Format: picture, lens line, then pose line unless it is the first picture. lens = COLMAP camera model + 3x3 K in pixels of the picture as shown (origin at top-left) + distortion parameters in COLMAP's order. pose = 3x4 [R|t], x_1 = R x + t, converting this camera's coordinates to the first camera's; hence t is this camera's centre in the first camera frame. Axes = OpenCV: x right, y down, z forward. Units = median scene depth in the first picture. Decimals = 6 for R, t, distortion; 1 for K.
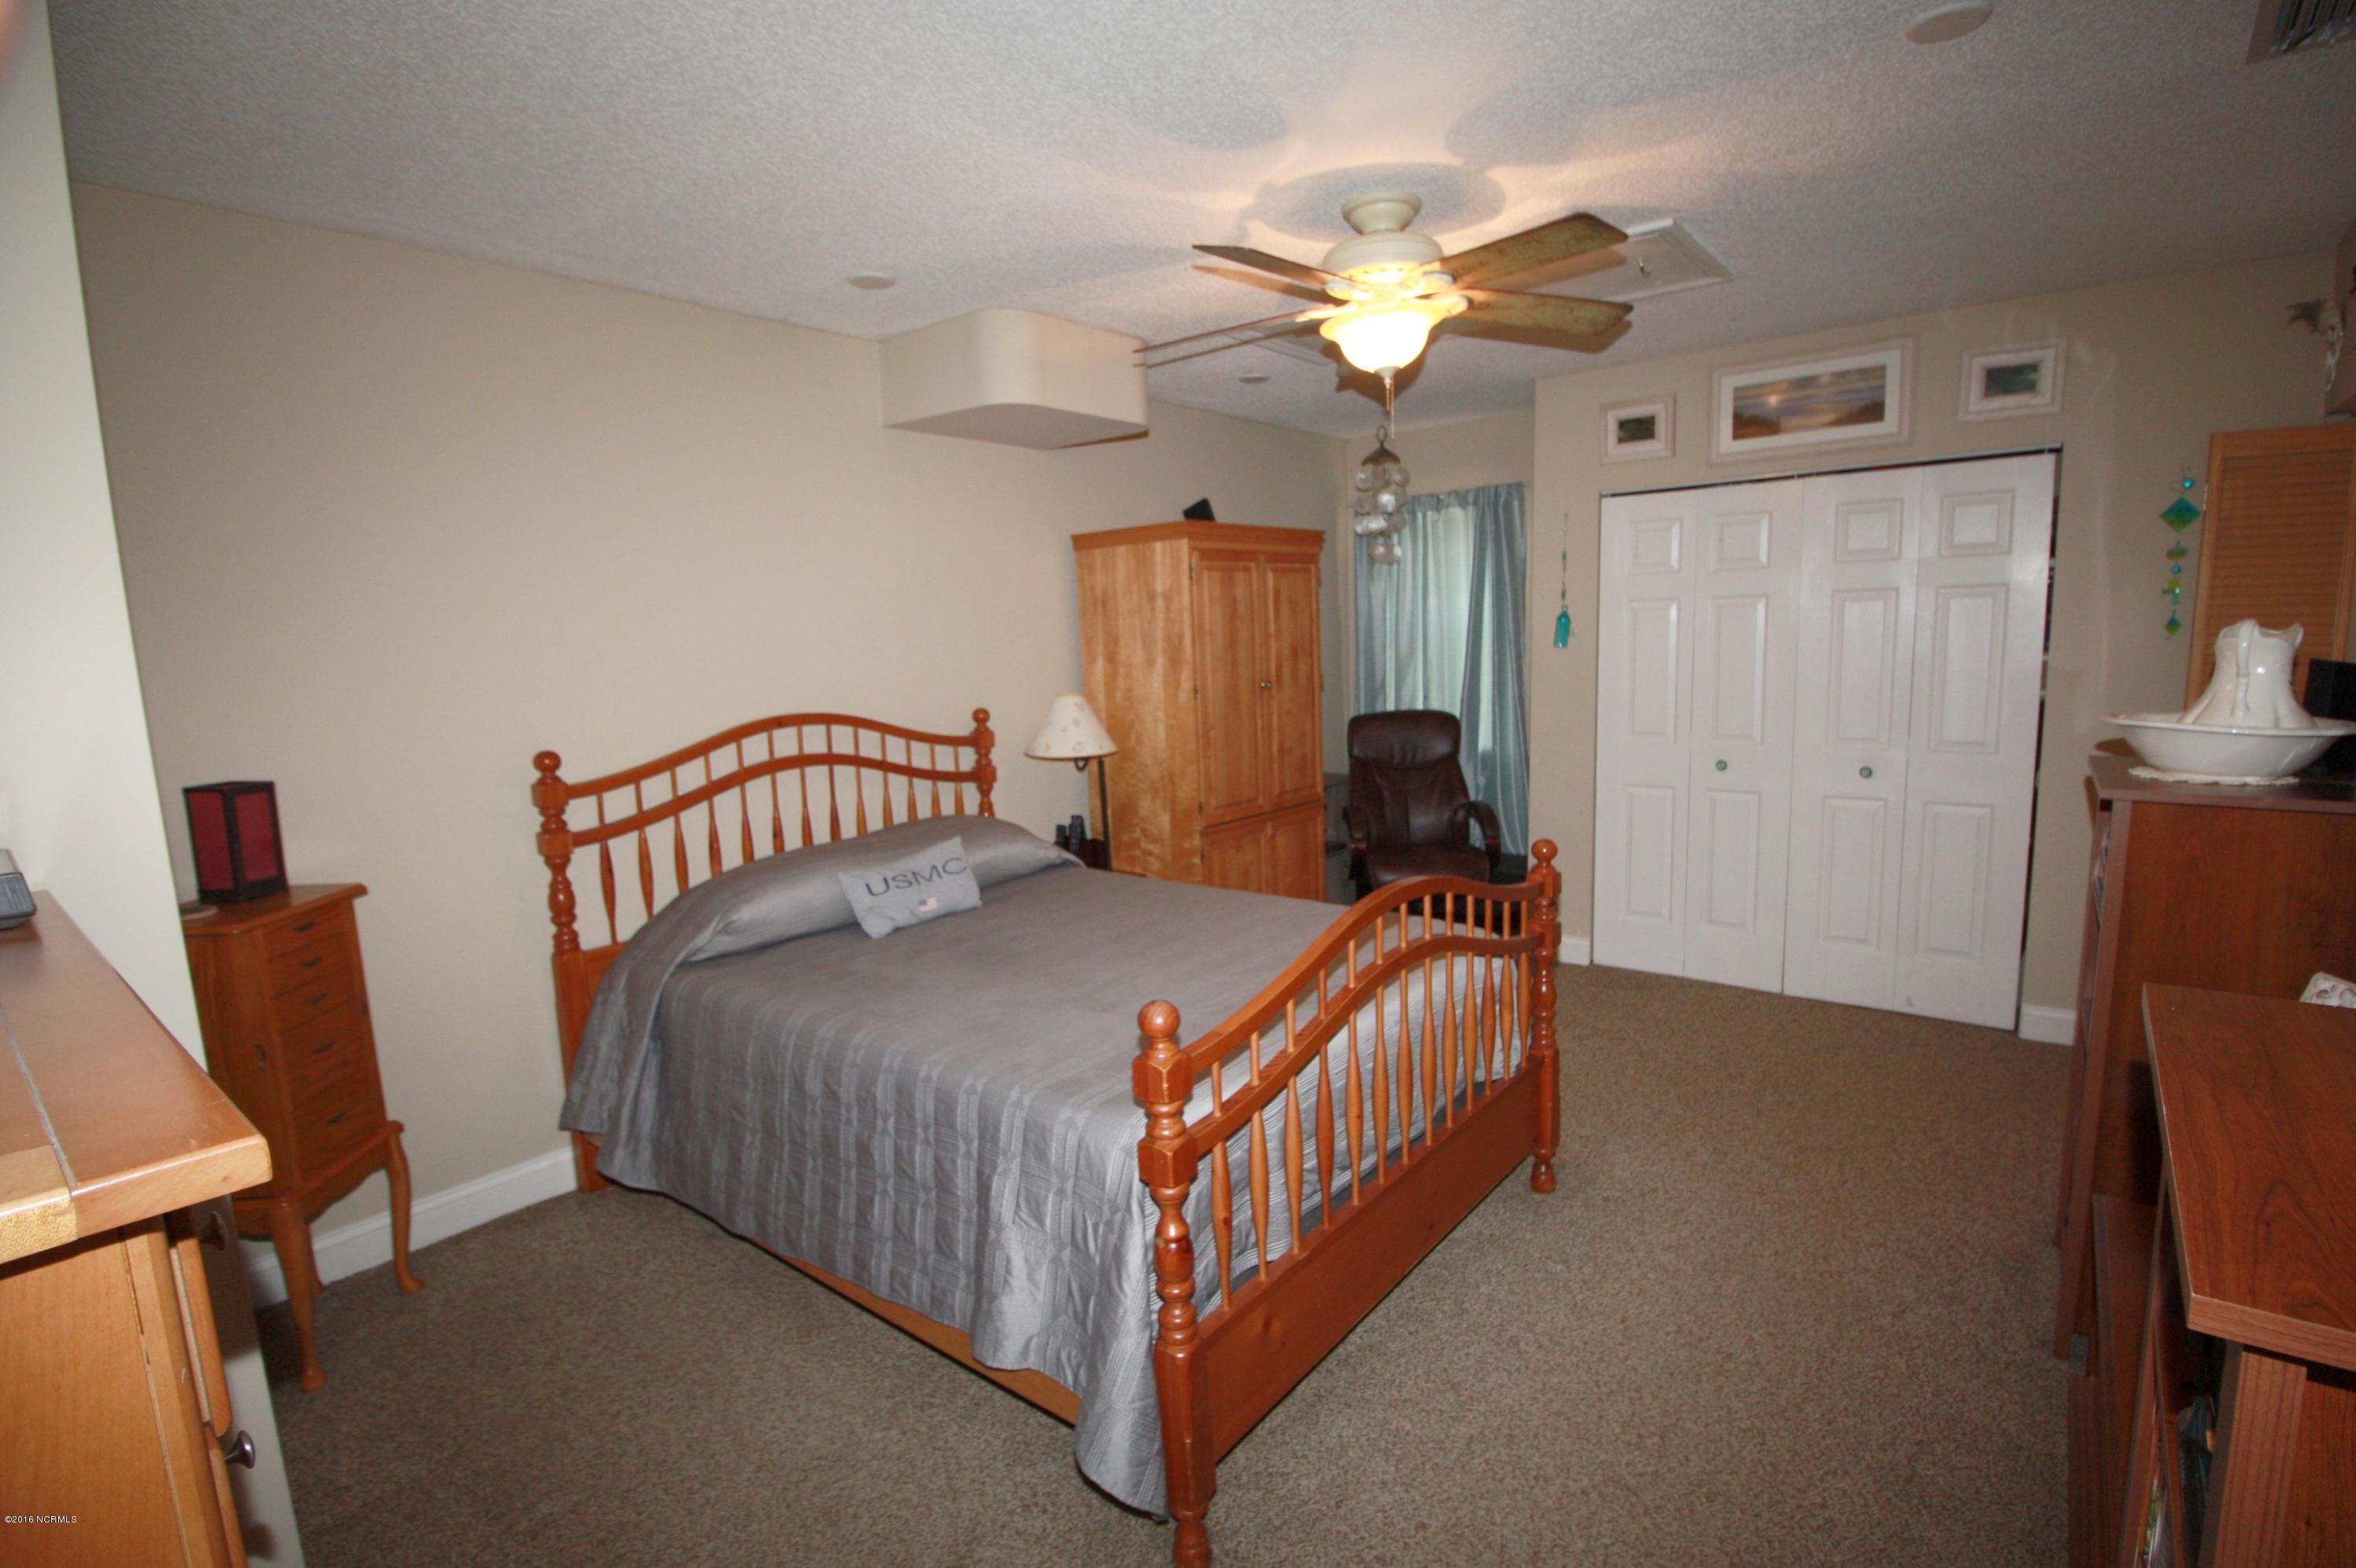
lens RADIAL K [[1112.4, 0, 1170.9], [0, 1112.4, 769.1], [0, 0, 1]] dist [0.000644, -0.013250]
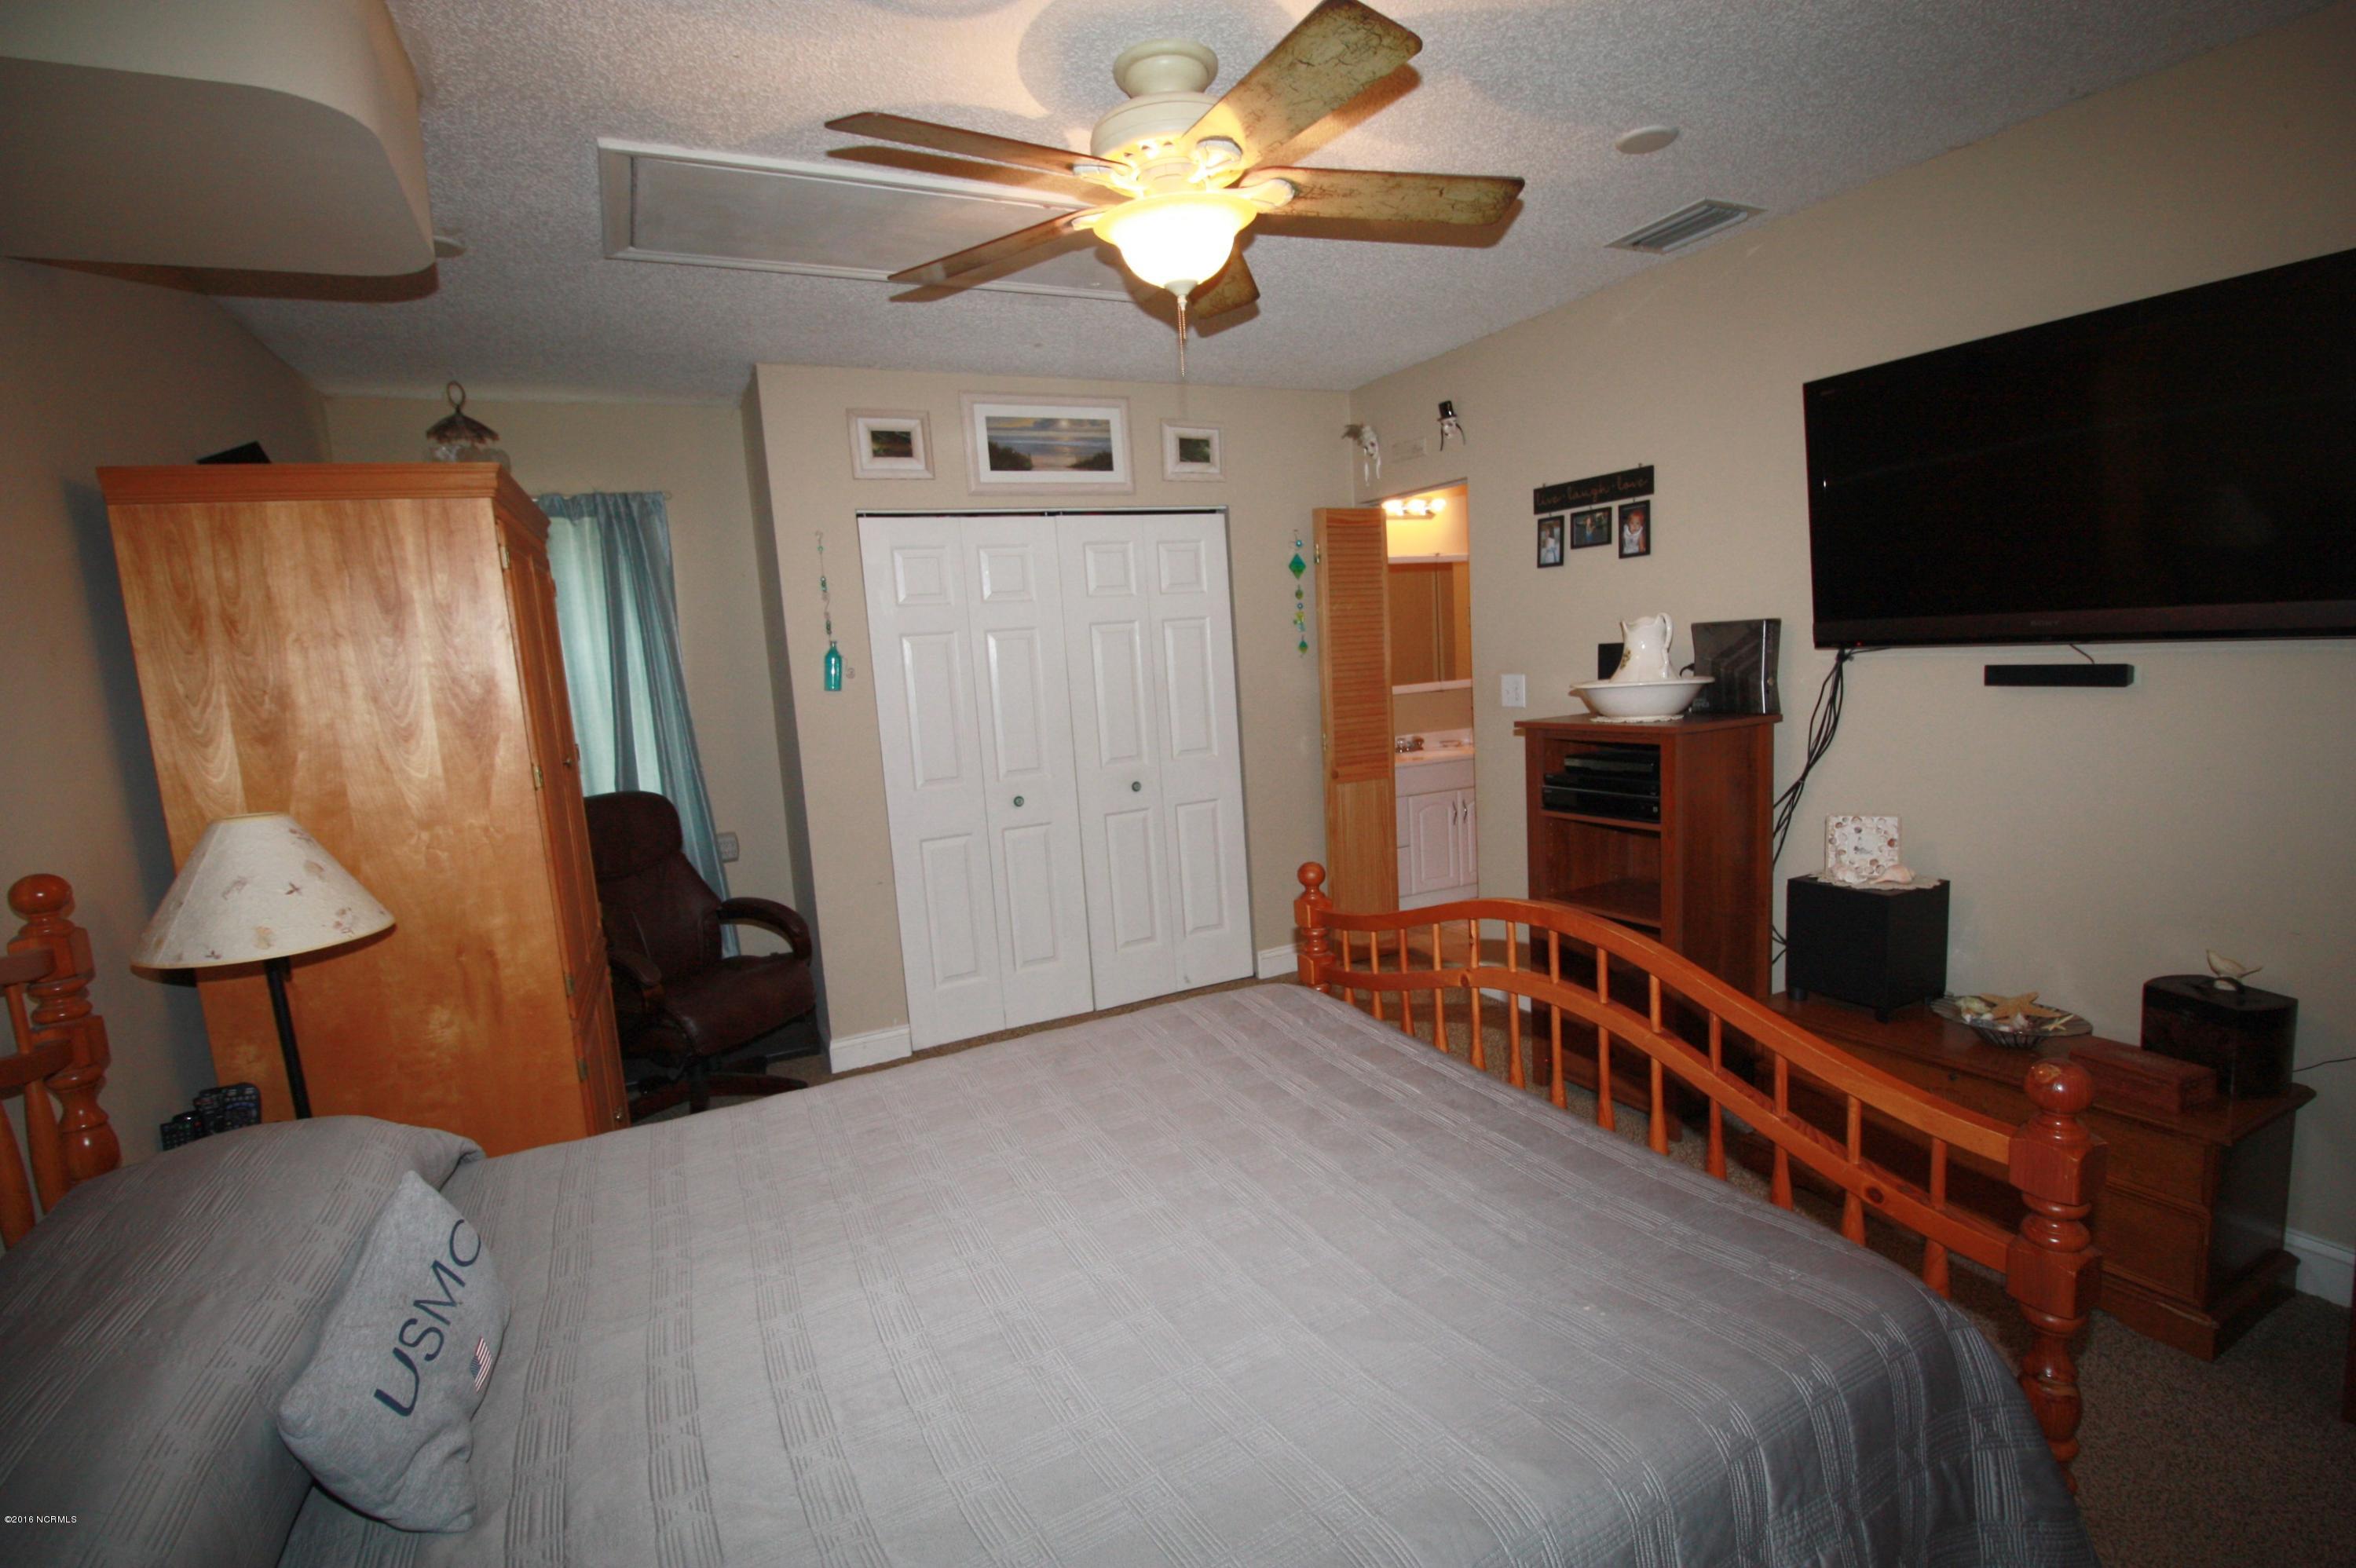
lens RADIAL K [[1112.4, 0, 1170.9], [0, 1112.4, 769.1], [0, 0, 1]] dist [0.000644, -0.013250]
pose [[0.400614, -0.092236, 0.911593, -0.366607], [0.165776, 0.985797, 0.026891, -0.038686], [-0.901125, 0.140348, 0.410214, 0.519274]]
